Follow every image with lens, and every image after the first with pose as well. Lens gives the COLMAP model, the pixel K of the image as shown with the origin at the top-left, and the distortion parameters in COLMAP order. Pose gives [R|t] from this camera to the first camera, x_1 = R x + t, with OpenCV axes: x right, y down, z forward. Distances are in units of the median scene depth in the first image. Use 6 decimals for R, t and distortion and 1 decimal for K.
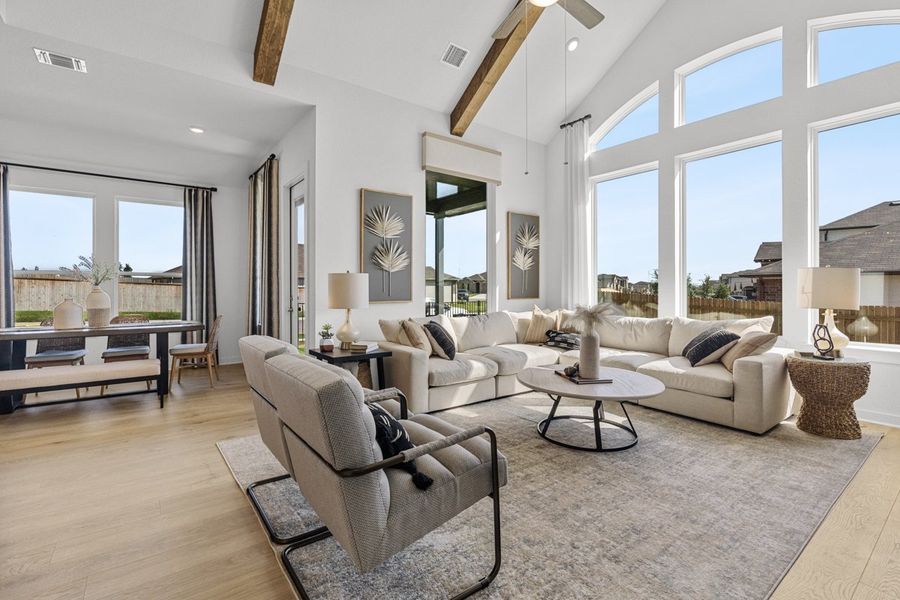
lens RADIAL K [[408.2, 0, 449.2], [0, 408.2, 289.4], [0, 0, 1]] dist [-0.010137, 0.003086]
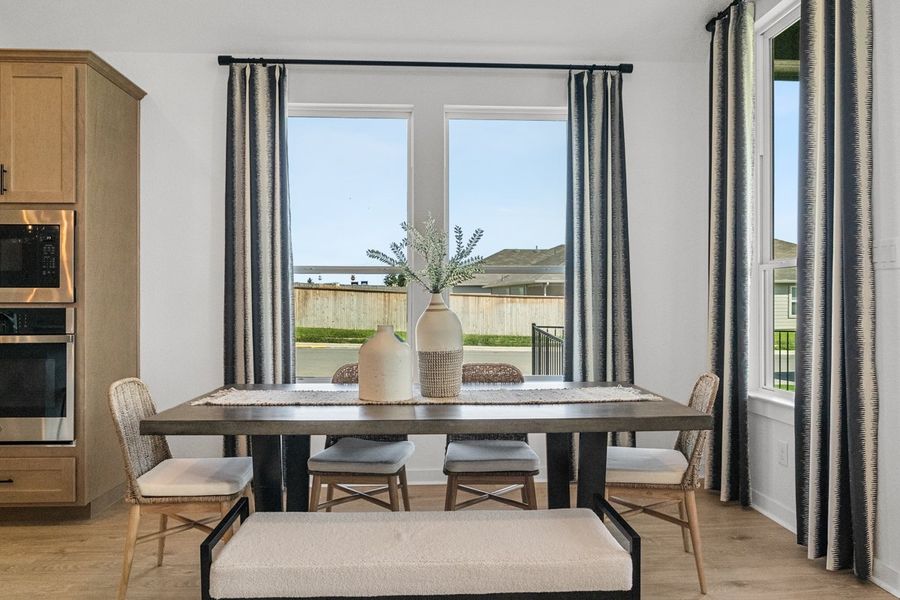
lens RADIAL K [[633.0, 0, 446.0], [0, 633.0, 300.9], [0, 0, 1]] dist [-0.004953, -0.000790]
pose [[0.826972, 0.000066, -0.562243, -0.485519], [-0.000686, 0.999999, -0.000890, -0.002673], [0.562243, 0.001122, 0.826971, 0.465981]]
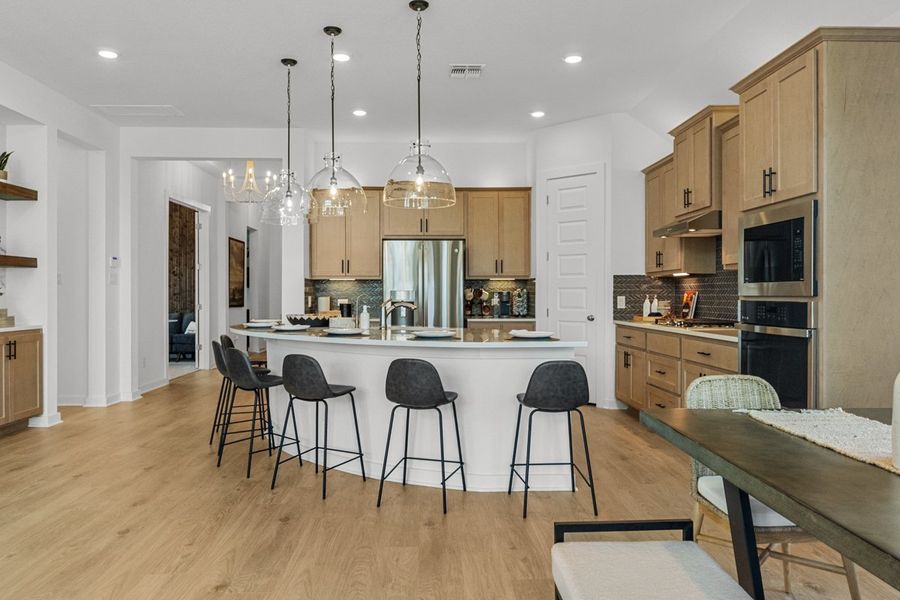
lens RADIAL K [[633.0, 0, 446.1], [0, 633.0, 296.6], [0, 0, 1]] dist [-0.004953, -0.000790]
pose [[-0.582438, 0.004860, -0.812861, -0.446413], [-0.000841, 0.999978, 0.006582, -0.005068], [0.812875, 0.004517, -0.582421, 0.894717]]
